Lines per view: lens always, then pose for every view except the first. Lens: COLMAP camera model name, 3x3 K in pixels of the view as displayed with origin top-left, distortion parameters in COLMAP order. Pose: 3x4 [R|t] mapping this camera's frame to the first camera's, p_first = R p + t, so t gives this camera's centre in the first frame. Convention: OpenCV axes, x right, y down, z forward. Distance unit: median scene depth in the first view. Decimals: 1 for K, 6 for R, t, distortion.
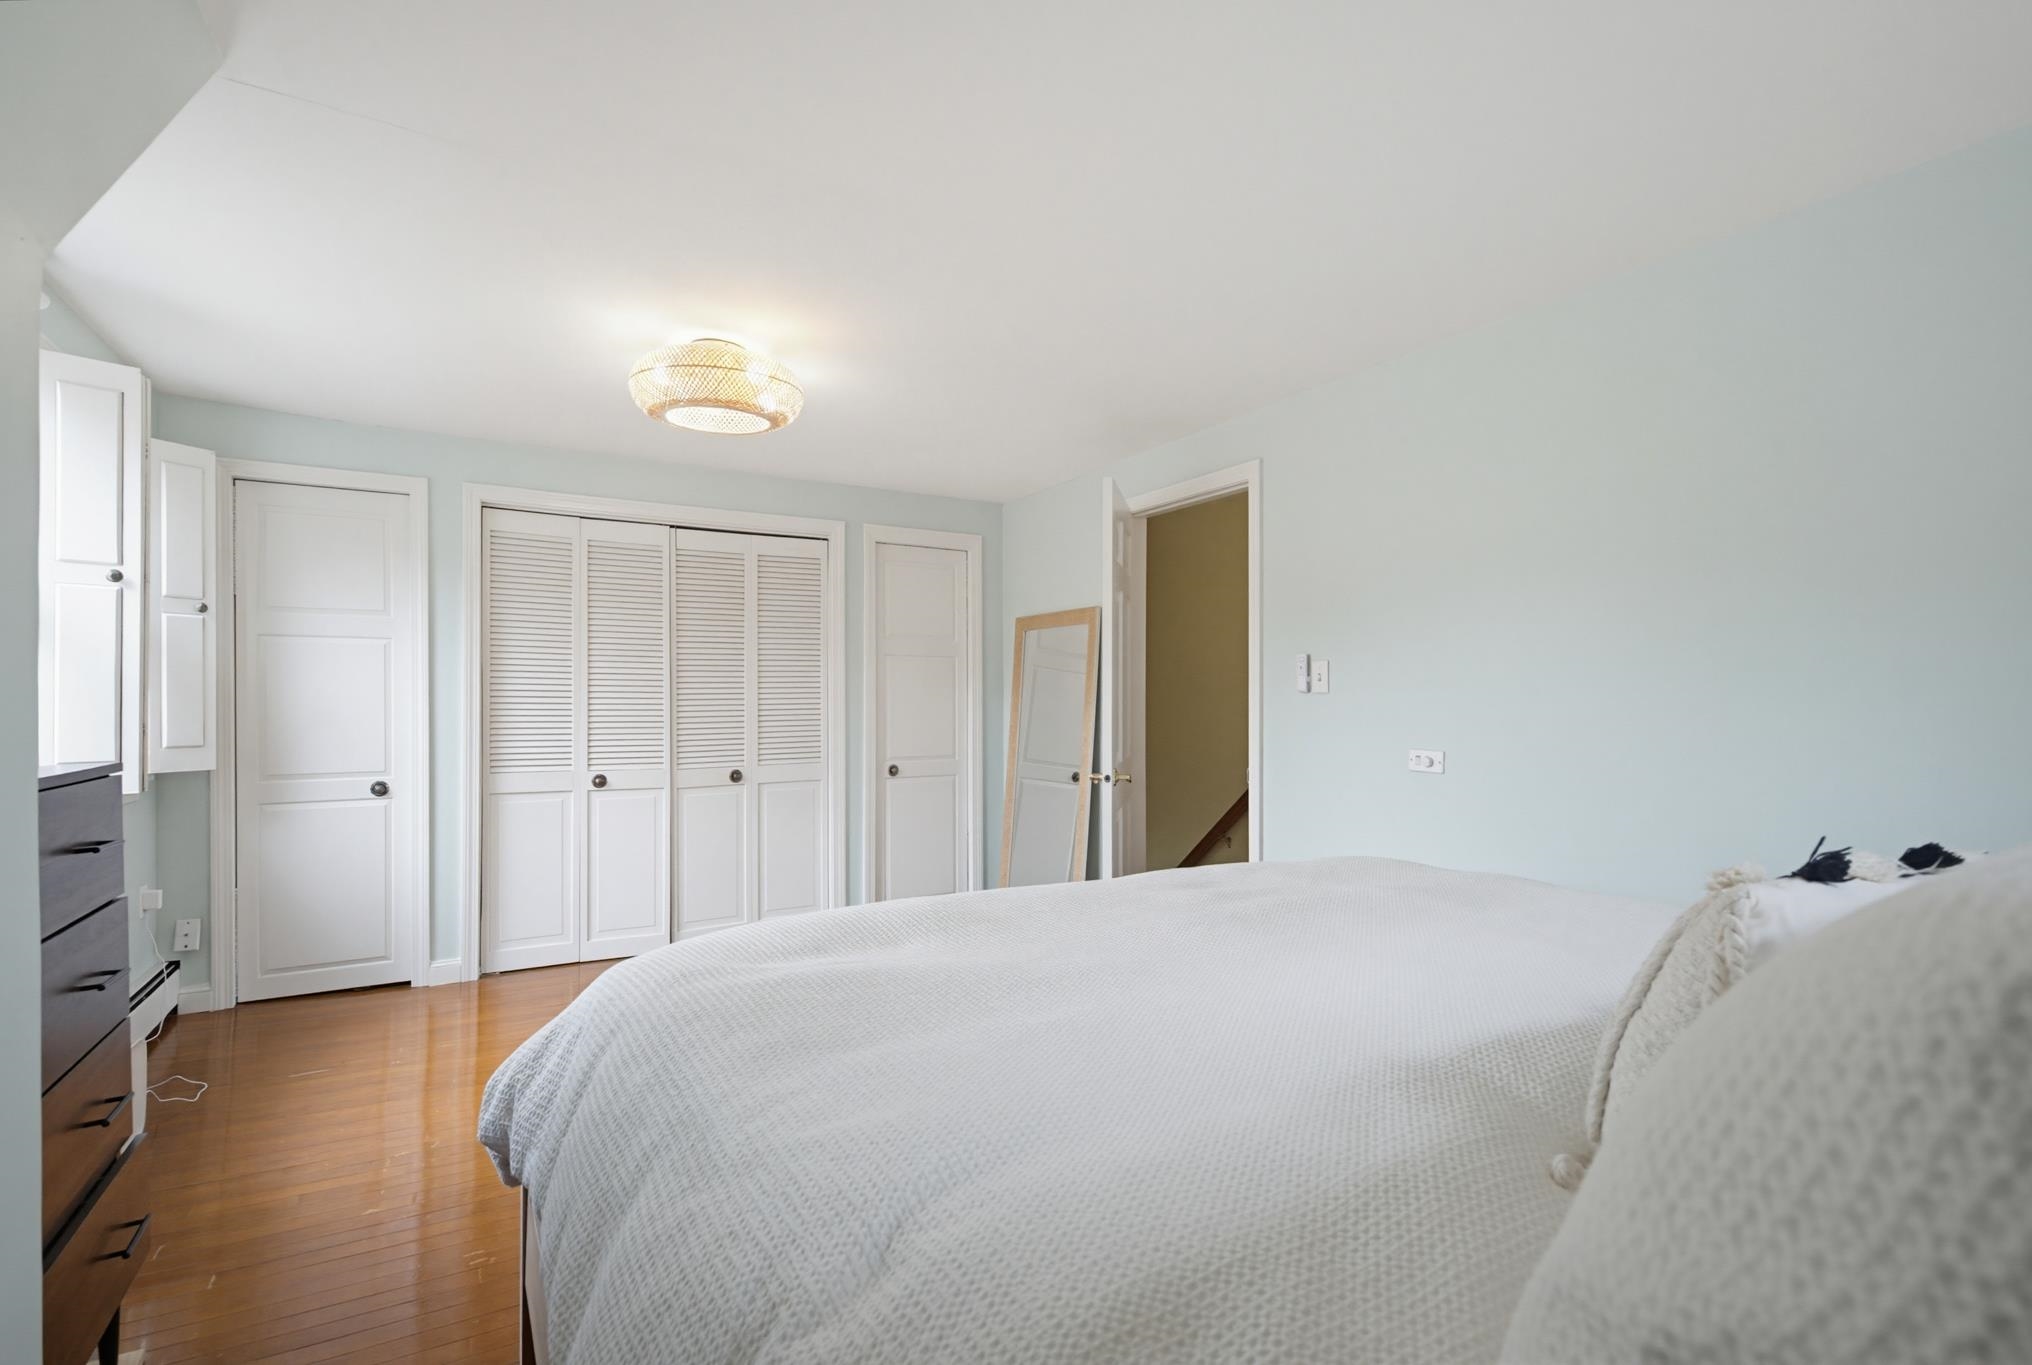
lens RADIAL K [[930.1, 0, 1016.1], [0, 930.1, 696.3], [0, 0, 1]] dist [-0.000718, 0.000970]
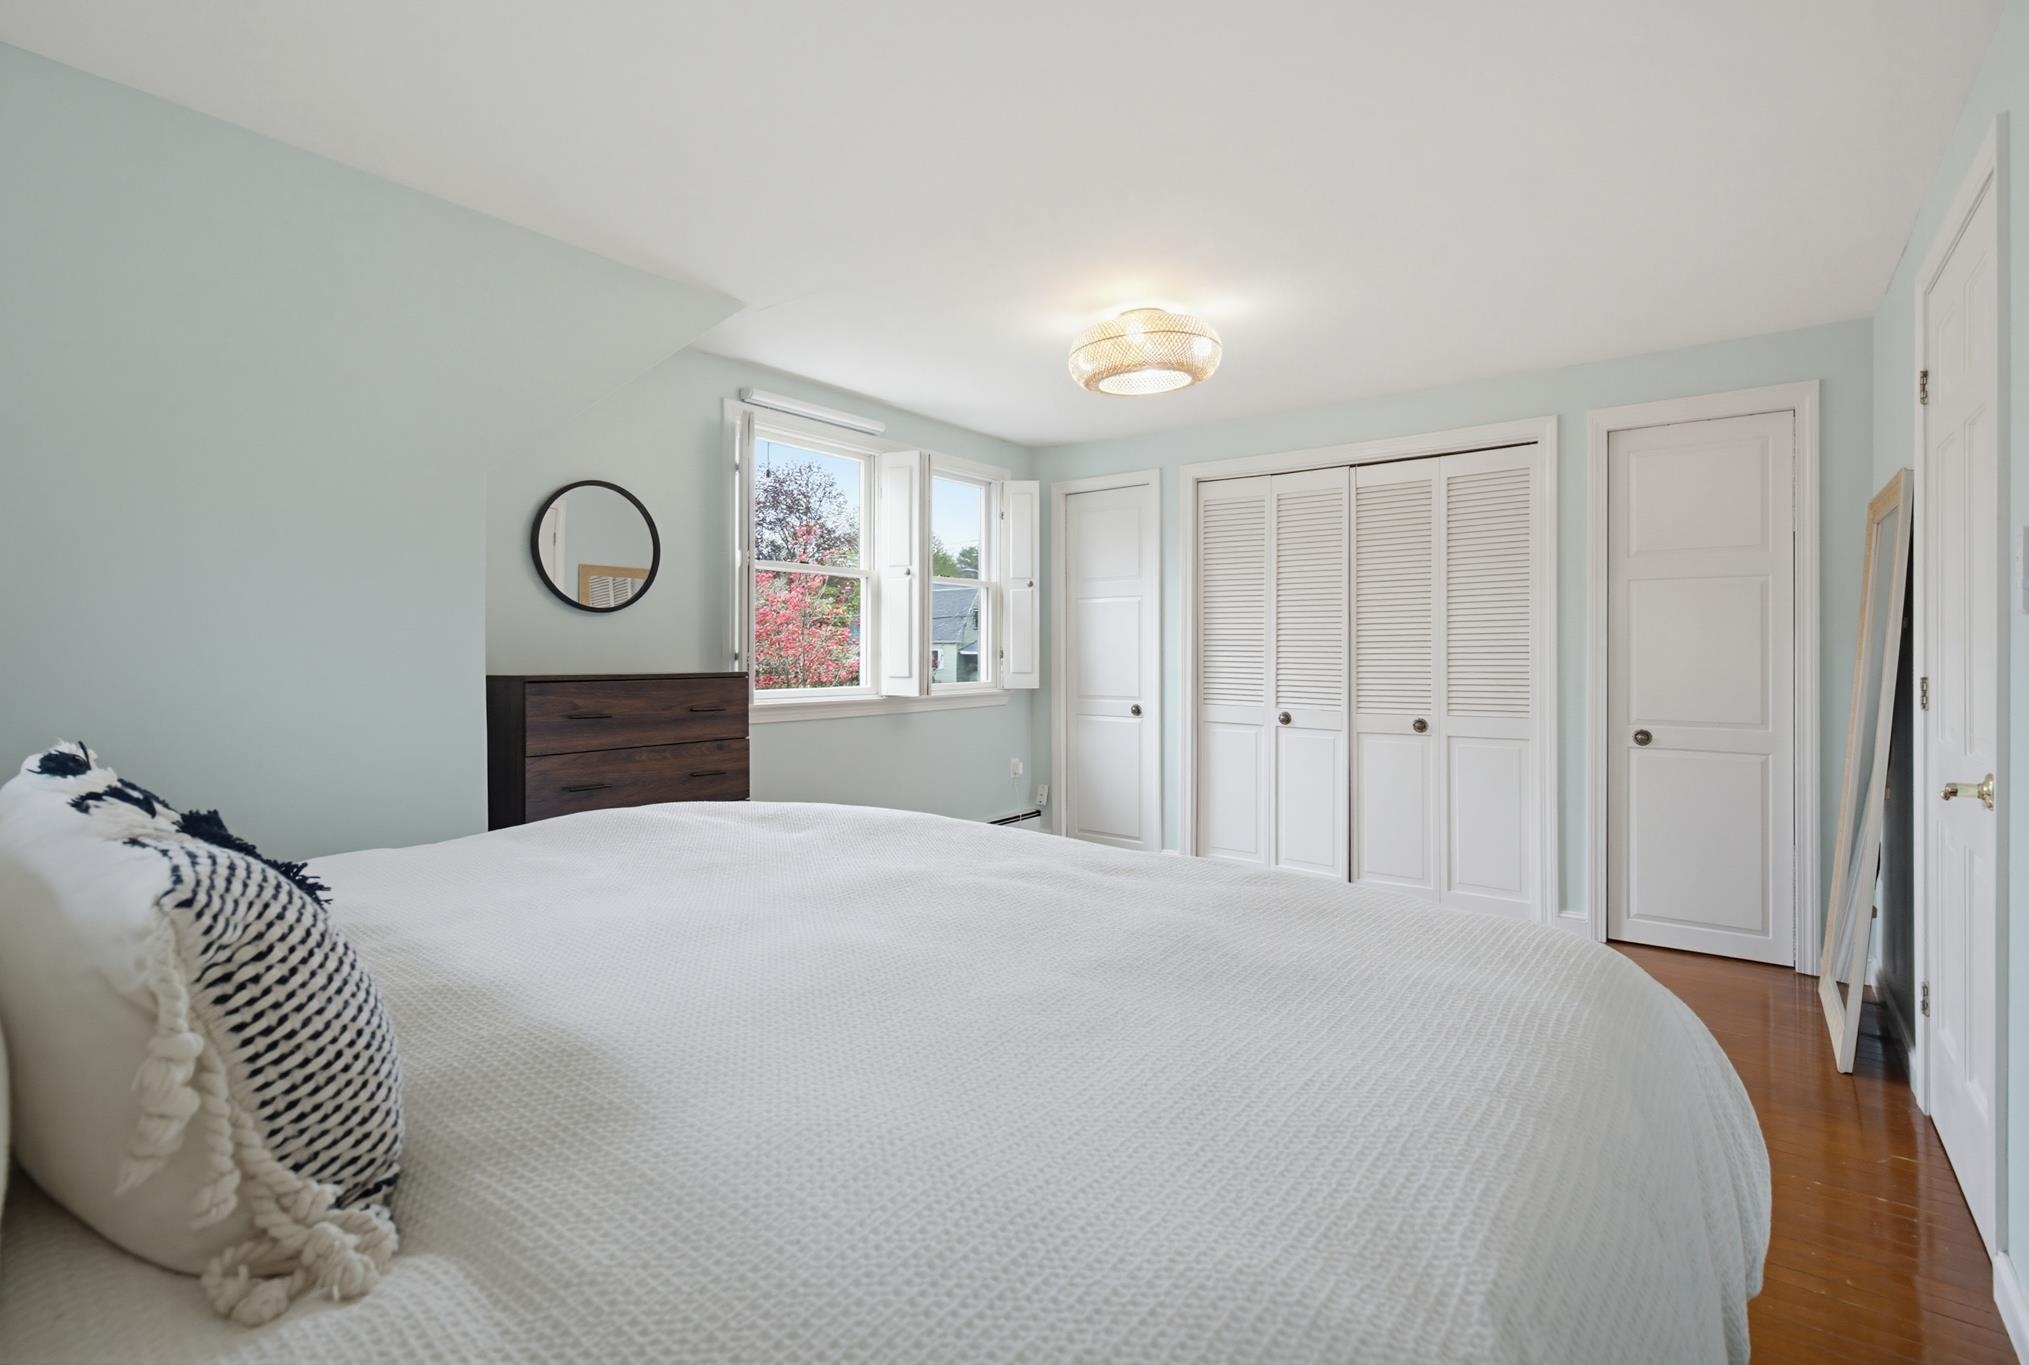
lens RADIAL K [[928.7, 0, 1012.9], [0, 928.7, 645.8], [0, 0, 1]] dist [-0.000718, 0.000970]
pose [[0.360822, -0.002605, -0.932631, 0.445805], [0.004147, 0.999991, -0.001189, 0.007865], [0.932625, -0.003438, 0.360830, 0.331551]]
